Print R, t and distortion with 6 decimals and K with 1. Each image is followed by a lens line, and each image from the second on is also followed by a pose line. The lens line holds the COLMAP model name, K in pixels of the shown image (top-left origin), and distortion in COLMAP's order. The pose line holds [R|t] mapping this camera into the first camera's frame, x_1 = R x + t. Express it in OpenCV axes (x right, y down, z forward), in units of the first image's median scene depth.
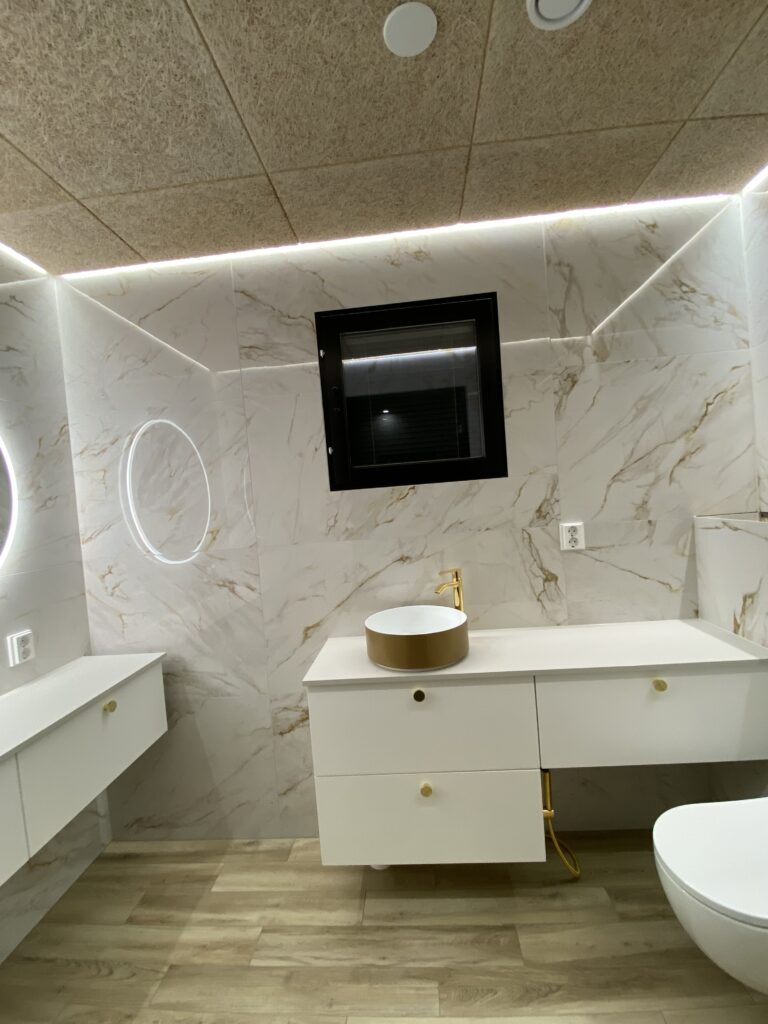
lens RADIAL K [[434.0, 0, 384.0], [0, 434.0, 512.0], [0, 0, 1]] dist [0.015972, -0.020258]
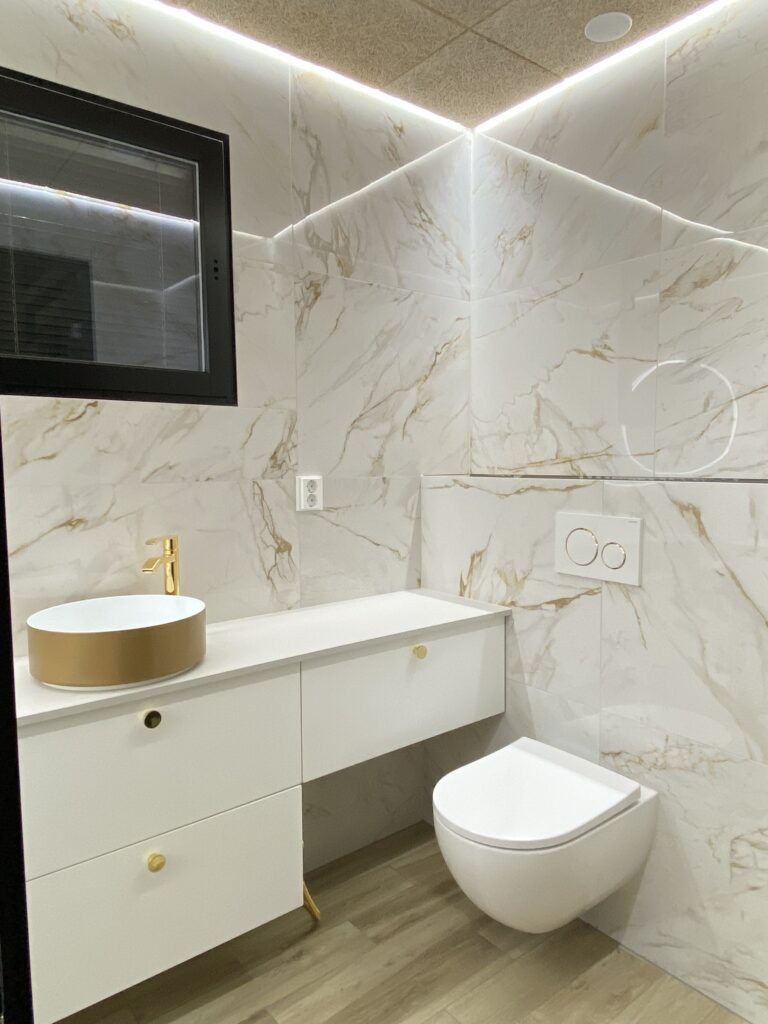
lens RADIAL K [[670.0, 0, 384.0], [0, 670.0, 512.0], [0, 0, 1]] dist [0.081393, -0.106155]
pose [[0.734805, 0.016801, 0.678070, -0.284514], [-0.028665, 0.999569, 0.006297, 0.078603], [-0.677672, -0.024064, 0.734970, 0.026302]]
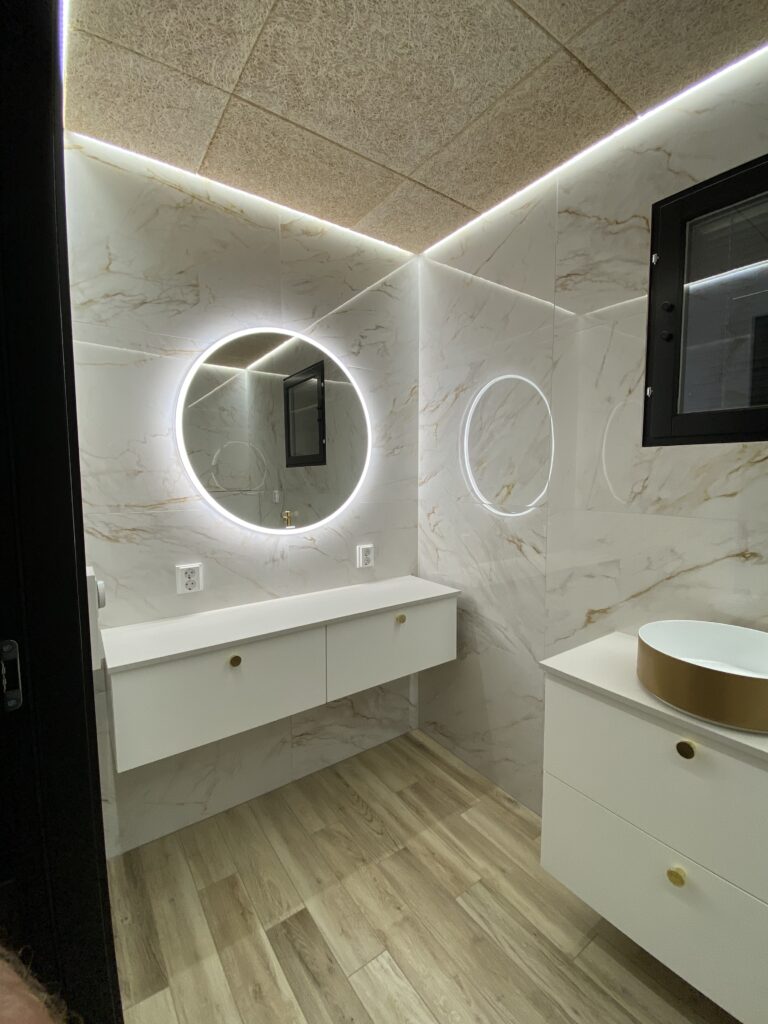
lens RADIAL K [[435.2, 0, 384.0], [0, 435.2, 512.0], [0, 0, 1]] dist [0.031885, -0.031852]
pose [[0.636832, 0.142029, -0.757808, 0.196355], [-0.070294, 0.989488, 0.126379, -0.001210], [0.767791, -0.027213, 0.640122, 0.163704]]
